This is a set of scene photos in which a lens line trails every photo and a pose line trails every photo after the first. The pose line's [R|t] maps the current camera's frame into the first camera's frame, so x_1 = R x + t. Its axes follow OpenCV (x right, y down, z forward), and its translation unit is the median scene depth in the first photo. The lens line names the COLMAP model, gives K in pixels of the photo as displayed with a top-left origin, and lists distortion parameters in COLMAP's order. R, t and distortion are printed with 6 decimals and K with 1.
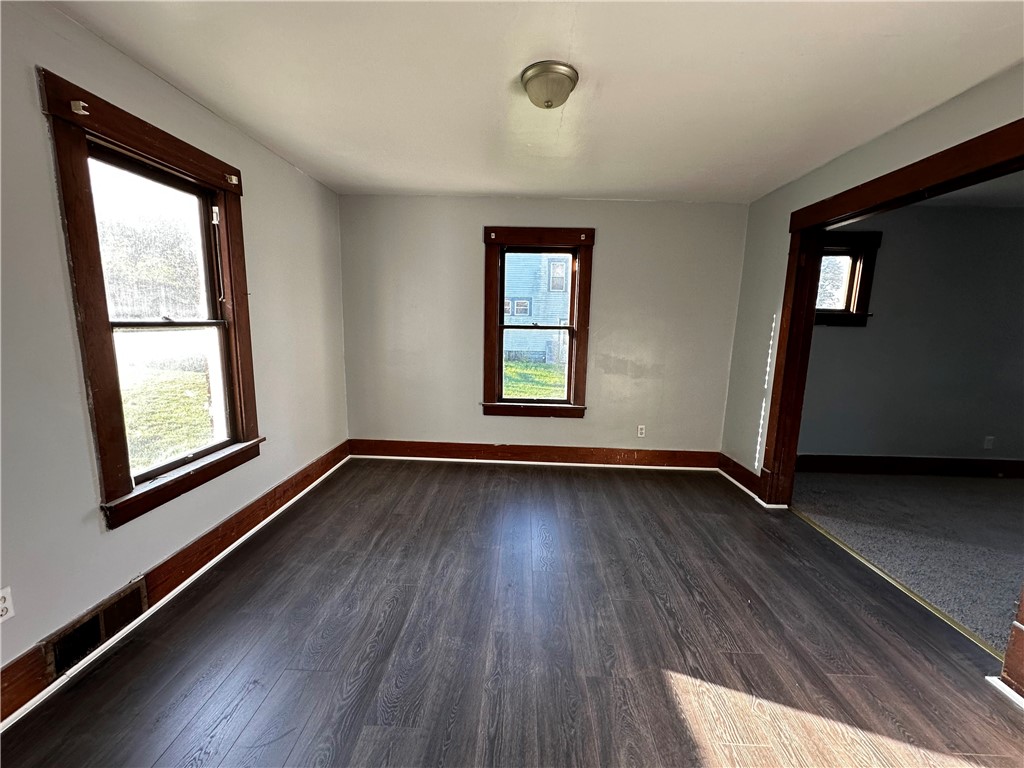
lens RADIAL K [[406.2, 0, 512.0], [0, 406.2, 384.0], [0, 0, 1]] dist [-0.000818, 0.000455]
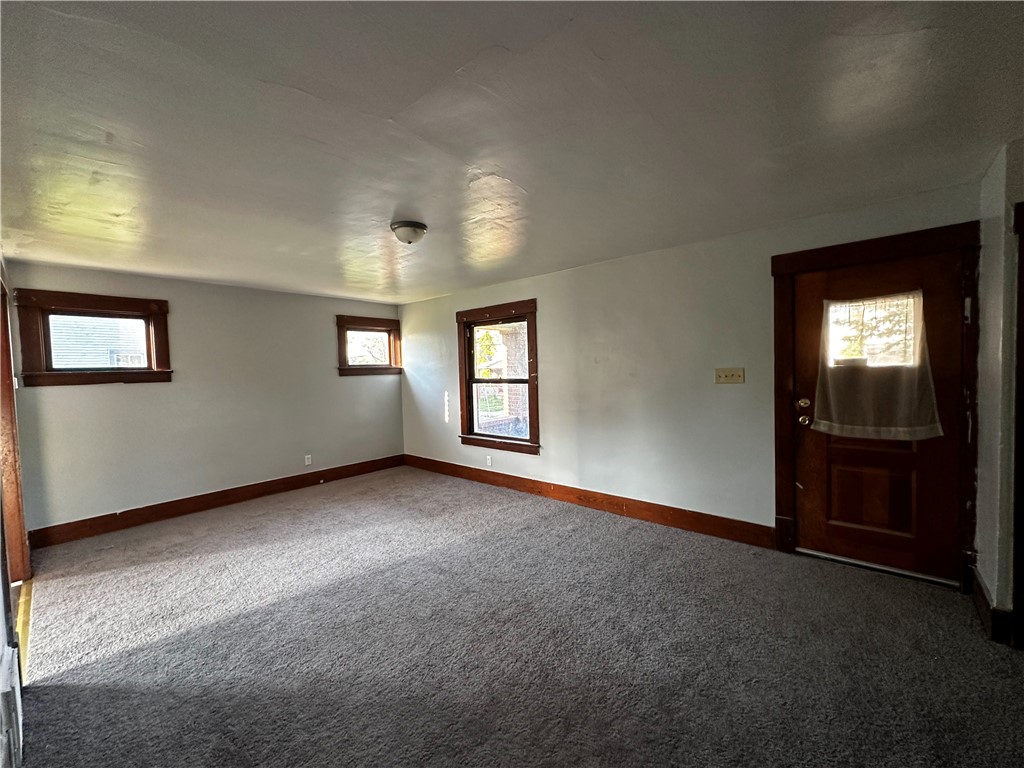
lens RADIAL K [[409.1, 0, 509.2], [0, 409.1, 388.1], [0, 0, 1]] dist [-0.001911, 0.000112]
pose [[0.631851, -0.079074, 0.771046, 0.731798], [0.162278, 0.986231, -0.031840, 0.077463], [-0.757912, 0.145241, 0.635983, -0.525077]]
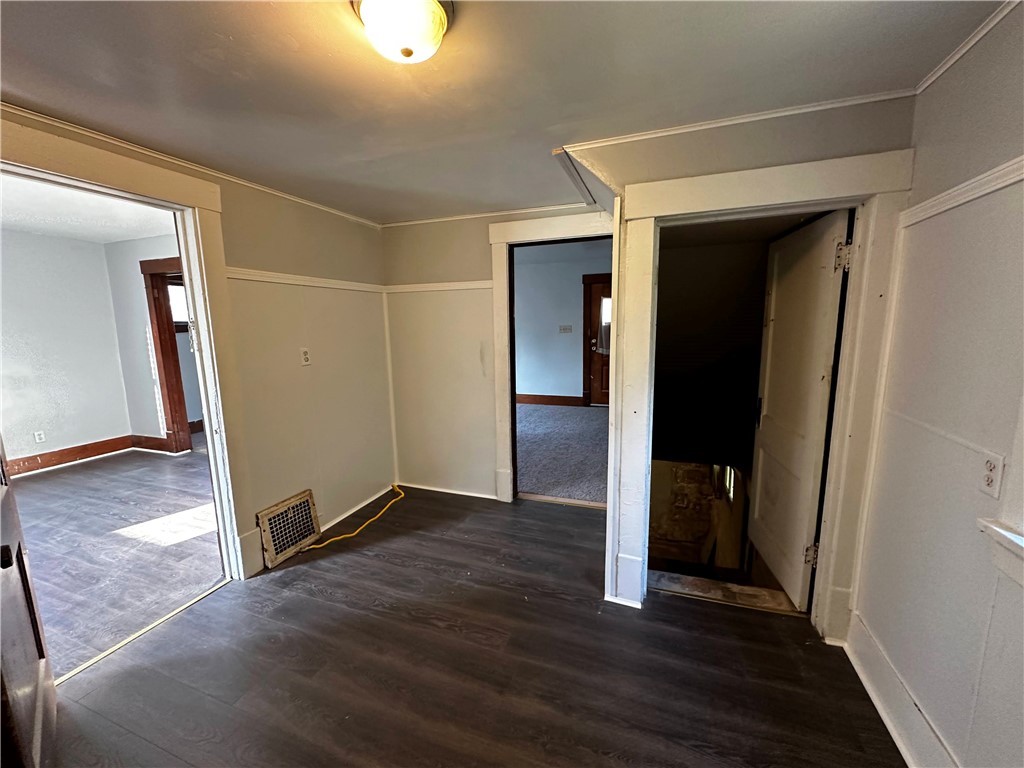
lens RADIAL K [[406.2, 0, 512.0], [0, 406.2, 384.0], [0, 0, 1]] dist [-0.000818, 0.000455]
pose [[0.312660, -0.170416, 0.934453, -0.362691], [0.170977, 0.977803, 0.121114, 0.079781], [-0.934350, 0.121902, 0.334857, -0.735203]]
